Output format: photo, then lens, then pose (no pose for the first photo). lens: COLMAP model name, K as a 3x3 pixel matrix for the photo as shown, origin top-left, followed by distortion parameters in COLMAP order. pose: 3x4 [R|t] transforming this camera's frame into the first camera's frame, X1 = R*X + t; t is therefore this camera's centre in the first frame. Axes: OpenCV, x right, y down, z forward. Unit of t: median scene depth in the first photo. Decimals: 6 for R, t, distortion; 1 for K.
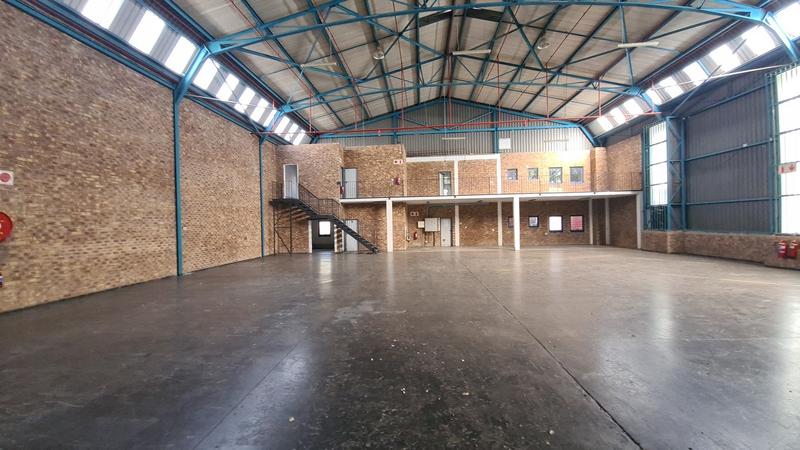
lens RADIAL K [[322.7, 0, 395.8], [0, 322.7, 223.3], [0, 0, 1]] dist [0.013709, -0.009224]
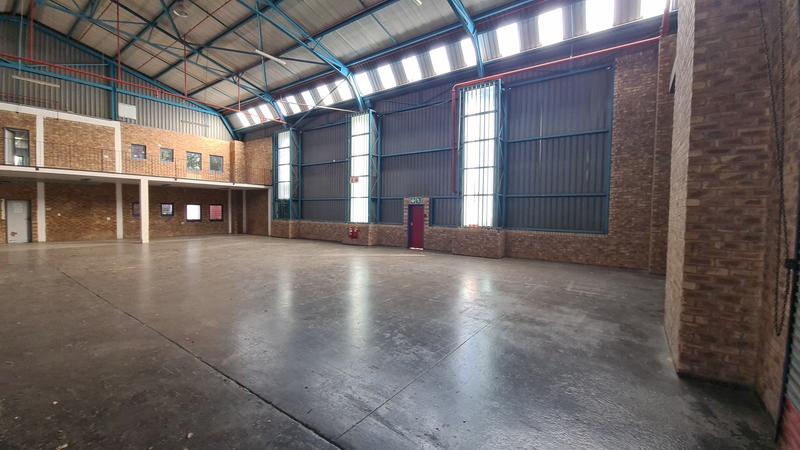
lens RADIAL K [[322.7, 0, 395.8], [0, 322.7, 223.3], [0, 0, 1]] dist [0.013709, -0.009224]
pose [[0.525115, -0.004024, 0.851022, 0.001195], [-0.022793, 0.999564, 0.018791, 0.002120], [-0.850726, -0.029265, 0.524794, 0.006396]]
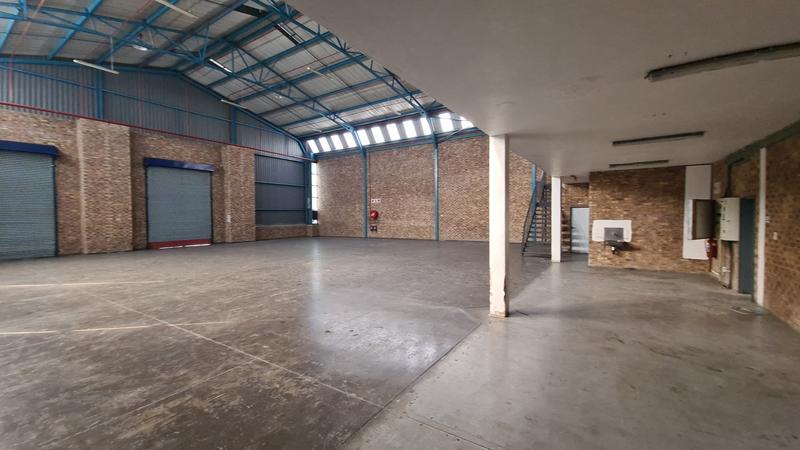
lens RADIAL K [[322.7, 0, 395.8], [0, 322.7, 223.3], [0, 0, 1]] dist [0.013709, -0.009224]
pose [[-0.482404, 0.048563, -0.874602, 0.796240], [0.021539, 0.998818, 0.043579, -0.018721], [0.875684, 0.002185, -0.482879, 1.245670]]
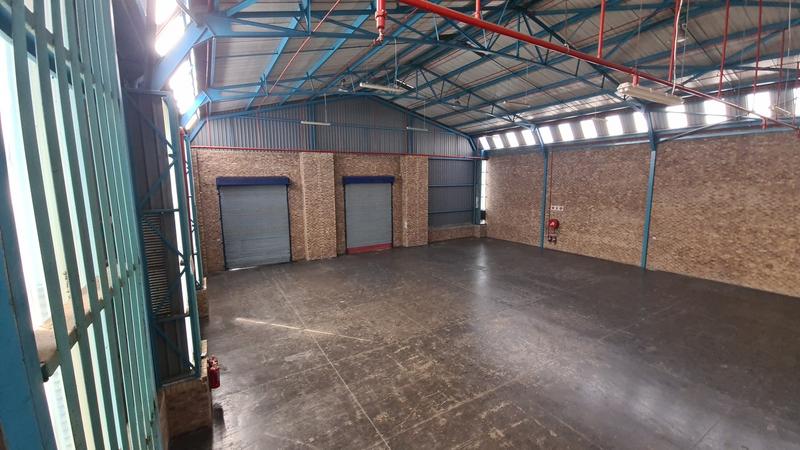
lens RADIAL K [[322.7, 0, 395.8], [0, 322.7, 223.3], [0, 0, 1]] dist [0.013709, -0.009224]
pose [[-0.821452, 0.108820, -0.559799, 0.796698], [0.030237, 0.988556, 0.147795, -0.218637], [0.569476, 0.104480, -0.815341, 1.136710]]
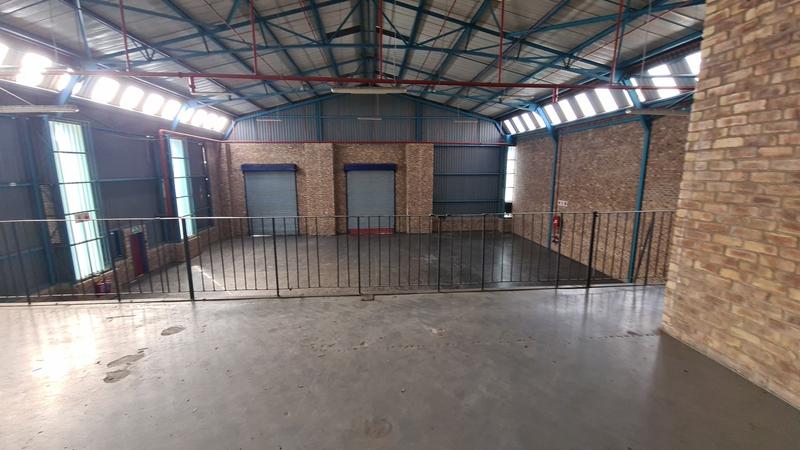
lens RADIAL K [[322.7, 0, 395.8], [0, 322.7, 223.3], [0, 0, 1]] dist [0.013709, -0.009224]
pose [[-0.987624, 0.051656, -0.148087, 0.220384], [0.025672, 0.984714, 0.172280, -0.200846], [0.154723, 0.166346, -0.973853, 1.429293]]
